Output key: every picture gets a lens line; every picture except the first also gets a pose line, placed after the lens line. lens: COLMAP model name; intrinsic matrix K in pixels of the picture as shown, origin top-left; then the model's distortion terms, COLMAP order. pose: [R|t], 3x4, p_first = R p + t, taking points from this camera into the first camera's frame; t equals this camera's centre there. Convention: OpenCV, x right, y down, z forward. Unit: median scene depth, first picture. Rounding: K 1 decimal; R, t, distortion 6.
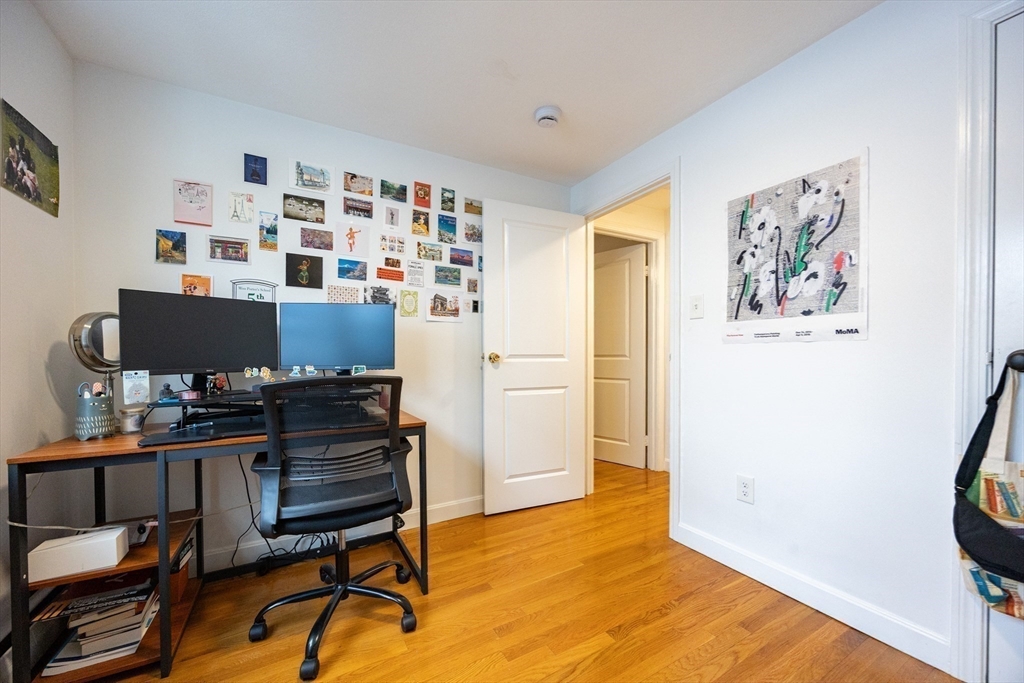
lens RADIAL K [[393.8, 0, 513.9], [0, 393.8, 360.0], [0, 0, 1]] dist [-0.000908, 0.000087]
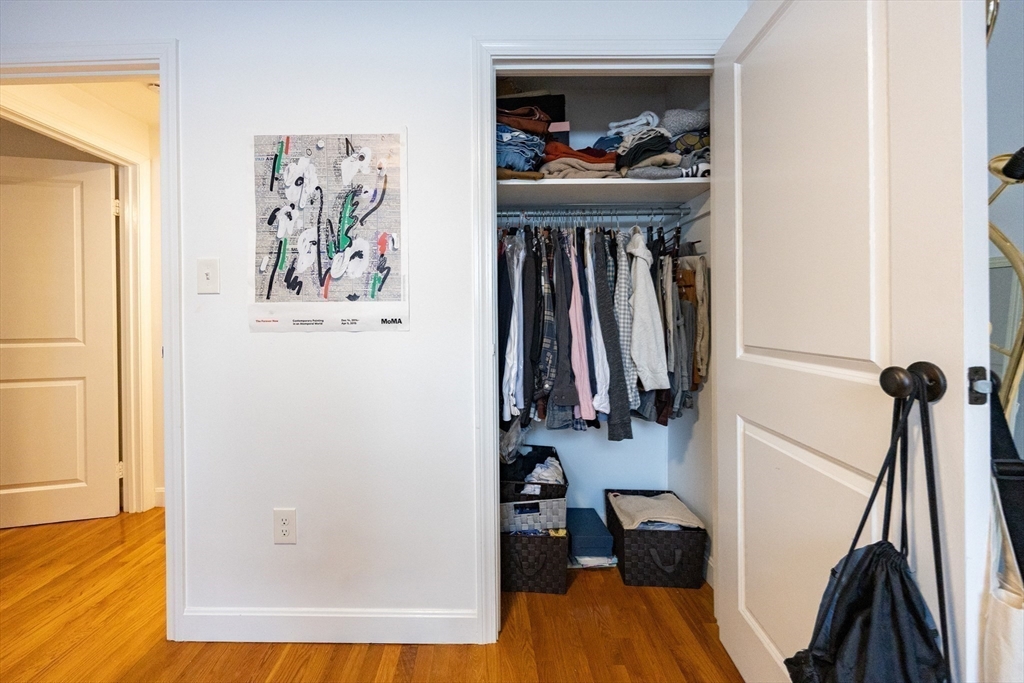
lens RADIAL K [[445.1, 0, 509.0], [0, 445.1, 326.1], [0, 0, 1]] dist [-0.003013, -0.000112]
pose [[0.503827, -0.007880, 0.863768, 0.078624], [0.019325, 0.999811, -0.002151, -0.045227], [-0.863588, 0.017776, 0.503884, 0.207474]]
